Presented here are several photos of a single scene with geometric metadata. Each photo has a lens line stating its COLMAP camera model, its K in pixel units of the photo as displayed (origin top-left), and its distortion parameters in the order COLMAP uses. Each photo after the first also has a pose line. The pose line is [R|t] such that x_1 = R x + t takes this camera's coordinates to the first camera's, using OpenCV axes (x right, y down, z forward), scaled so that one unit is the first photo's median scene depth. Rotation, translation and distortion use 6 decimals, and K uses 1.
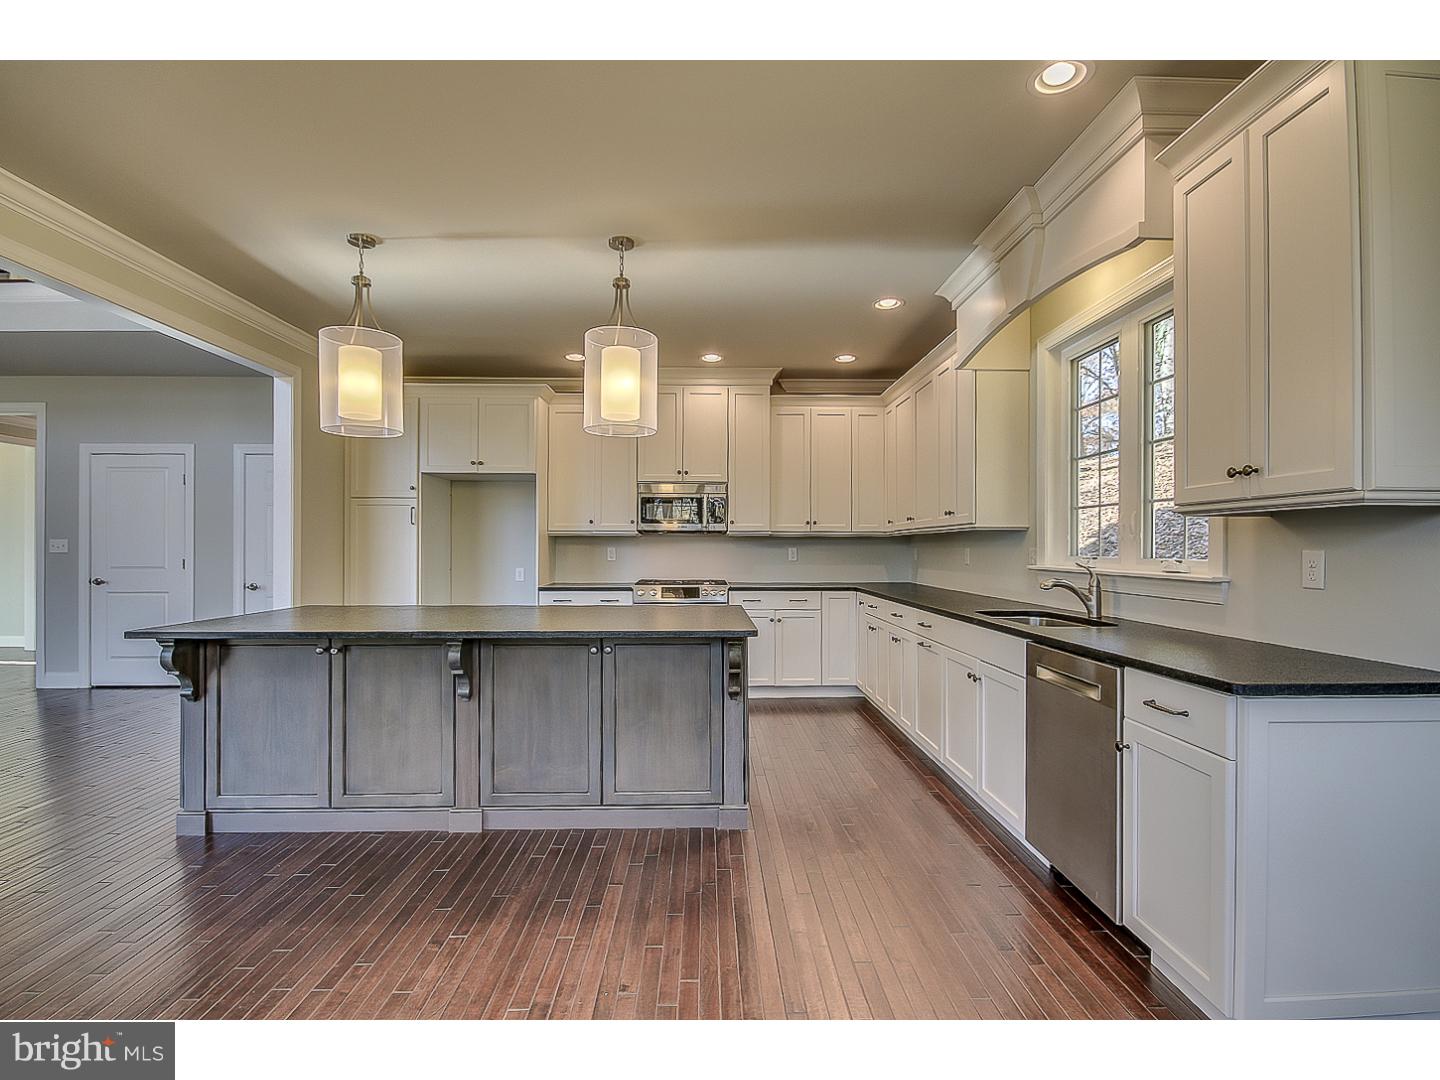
lens RADIAL K [[742.0, 0, 720.0], [0, 742.0, 540.0], [0, 0, 1]] dist [-0.000241, 0.000045]
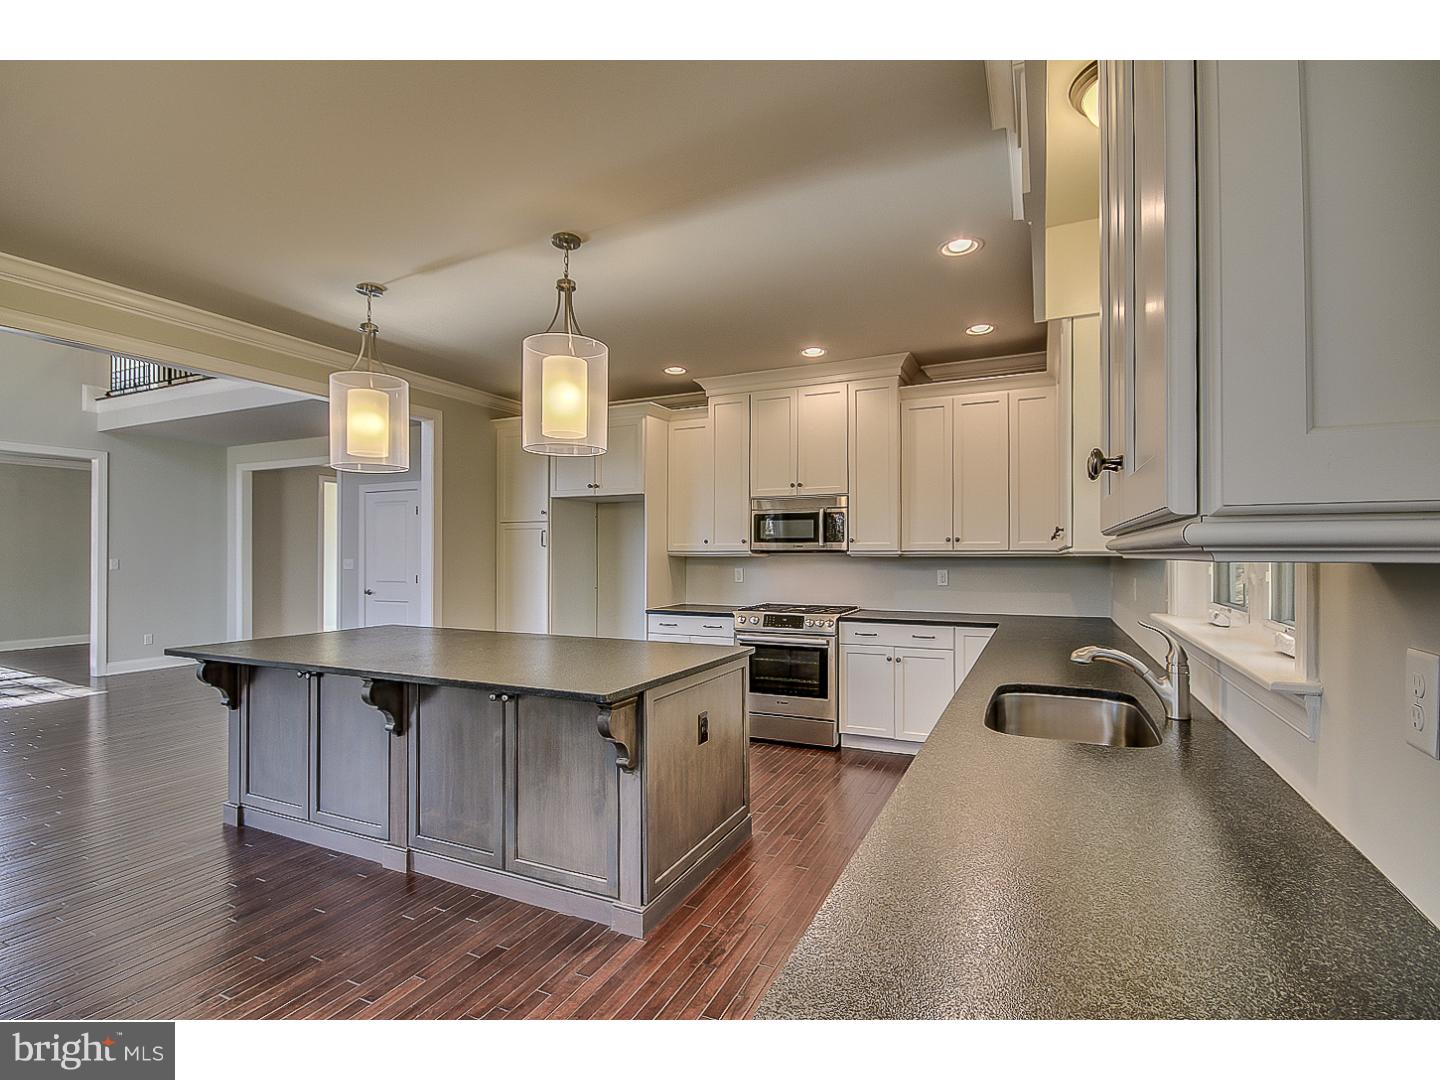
lens RADIAL K [[720.0, 0, 674.2], [0, 720.0, 541.9], [0, 0, 1]] dist [0.002335, -0.000343]
pose [[0.880426, -0.011627, -0.474041, 0.239304], [0.006992, 0.999909, -0.011540, -0.014763], [0.474132, 0.006846, 0.880427, 0.180447]]
